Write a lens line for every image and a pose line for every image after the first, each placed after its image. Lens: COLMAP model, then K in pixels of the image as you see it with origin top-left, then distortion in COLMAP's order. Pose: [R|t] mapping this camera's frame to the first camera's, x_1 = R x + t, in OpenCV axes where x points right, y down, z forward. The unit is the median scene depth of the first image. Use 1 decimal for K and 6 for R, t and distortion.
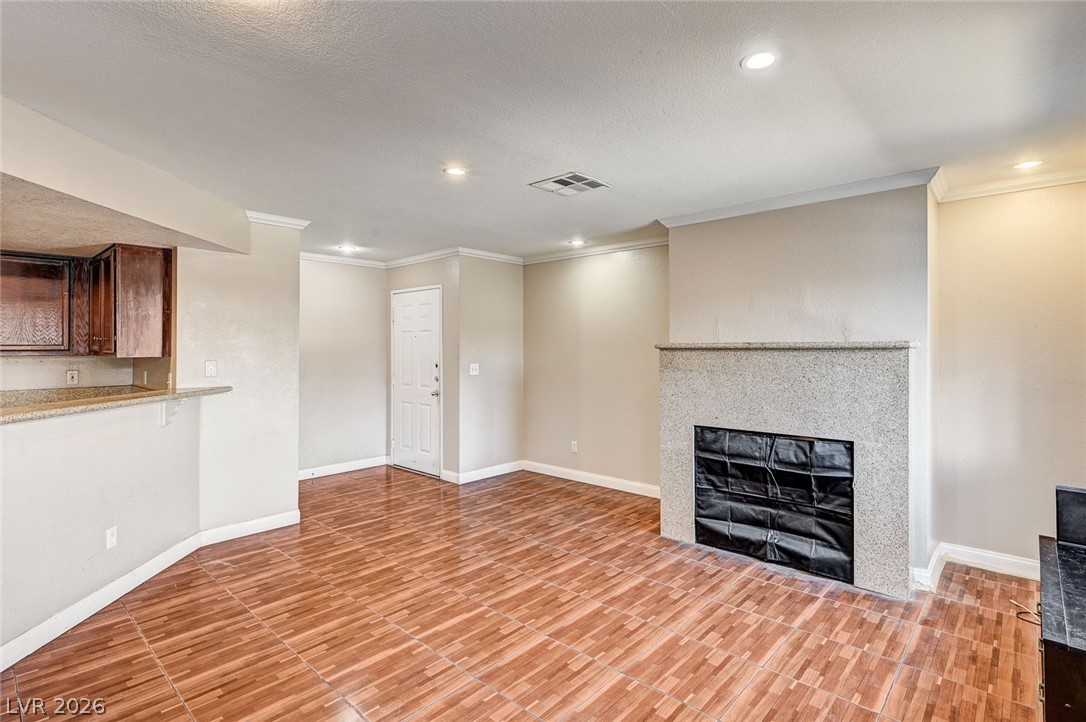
lens RADIAL K [[524.4, 0, 534.4], [0, 524.4, 348.7], [0, 0, 1]] dist [-0.007352, 0.004608]
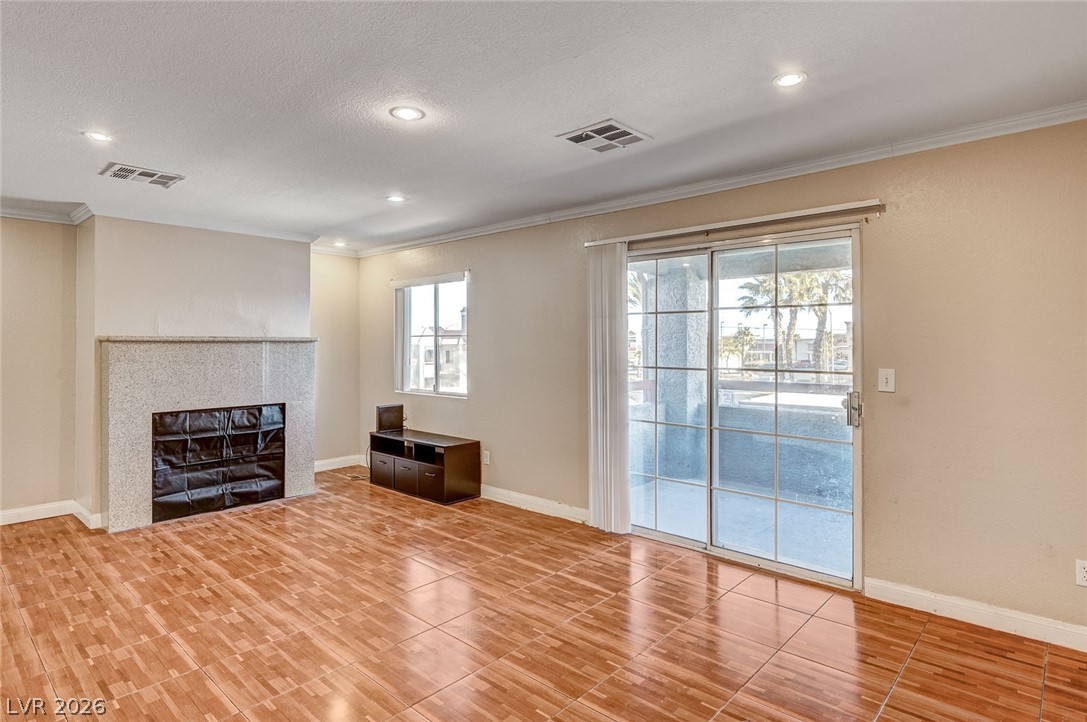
lens RADIAL K [[582.6, 0, 558.1], [0, 582.6, 340.4], [0, 0, 1]] dist [-0.000868, -0.000326]
pose [[-0.019355, 0.011216, 0.999750, -1.009572], [0.003966, 0.999930, -0.011141, 0.016423], [-0.999805, 0.003750, -0.019398, 0.219936]]
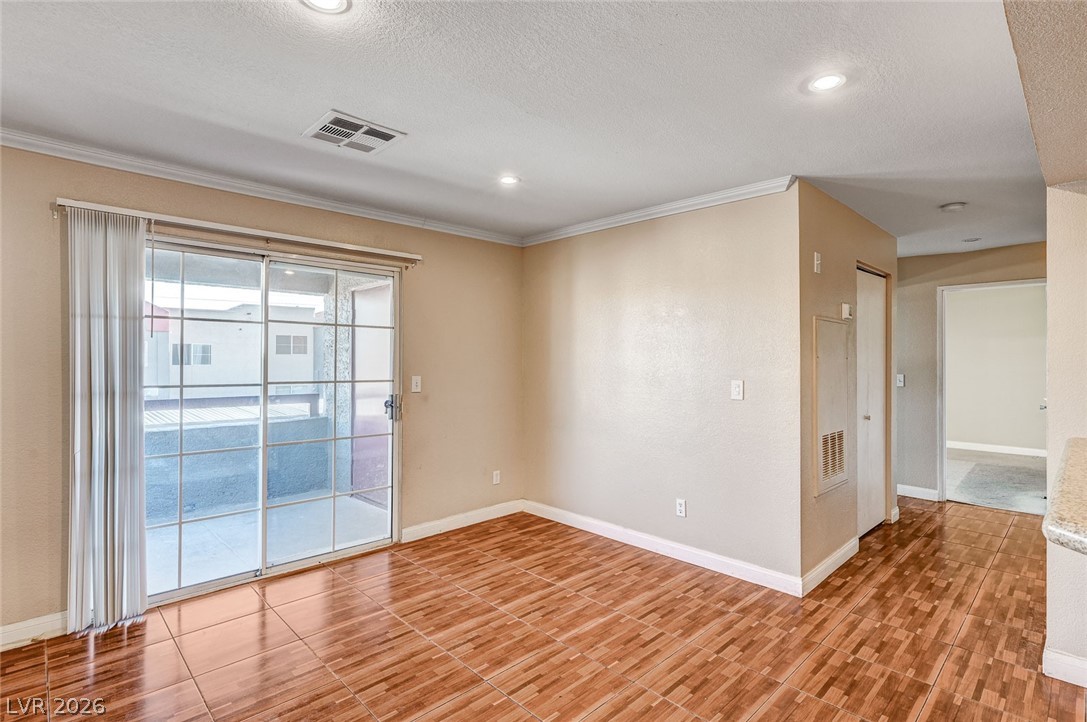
lens RADIAL K [[526.7, 0, 539.0], [0, 526.7, 364.5], [0, 0, 1]] dist [-0.012461, 0.005947]
pose [[-0.998354, -0.001653, 0.057327, -0.446871], [-0.001030, 0.999940, 0.010881, 0.013567], [-0.057341, 0.010804, -0.998296, 0.837514]]
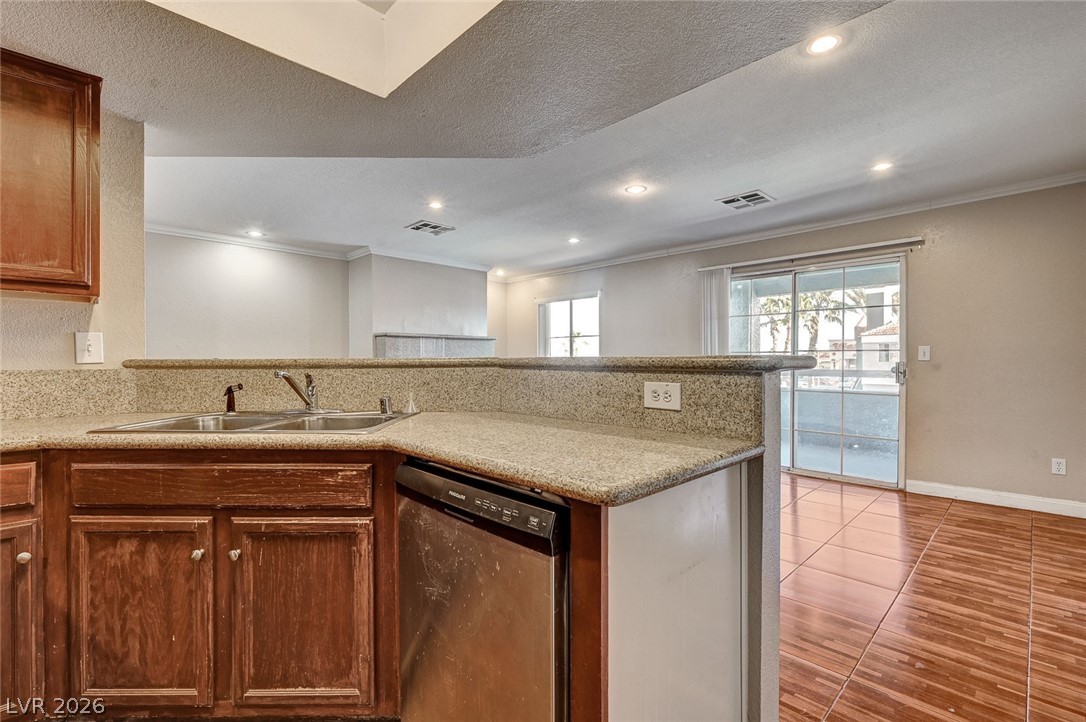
lens RADIAL K [[482.8, 0, 551.2], [0, 482.8, 367.4], [0, 0, 1]] dist [-0.001686, -0.000914]
pose [[0.042134, -0.011621, 0.999044, -1.321944], [0.002867, 0.999930, 0.011510, 0.088786], [-0.999108, 0.002379, 0.042164, 0.548874]]
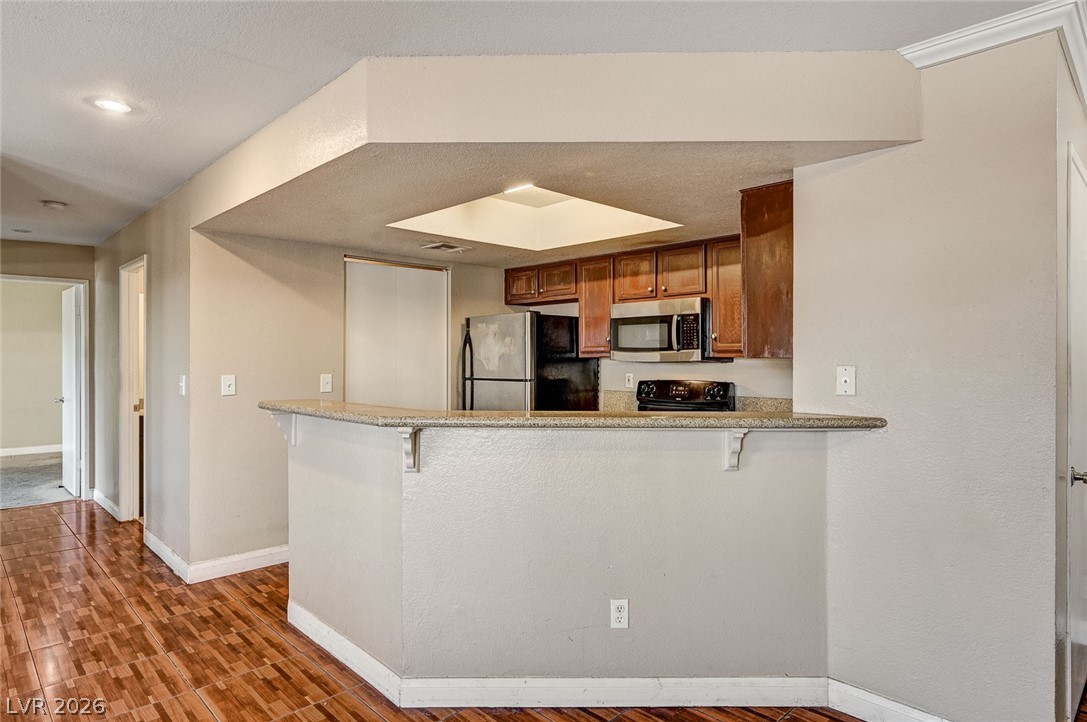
lens RADIAL K [[624.1, 0, 573.3], [0, 624.1, 362.5], [0, 0, 1]] dist [-0.007829, -0.002552]
pose [[-0.021074, 0.010426, -0.999724, 0.017142], [-0.001947, 0.999943, 0.010469, 0.015718], [0.999776, 0.002167, -0.021052, 0.830808]]
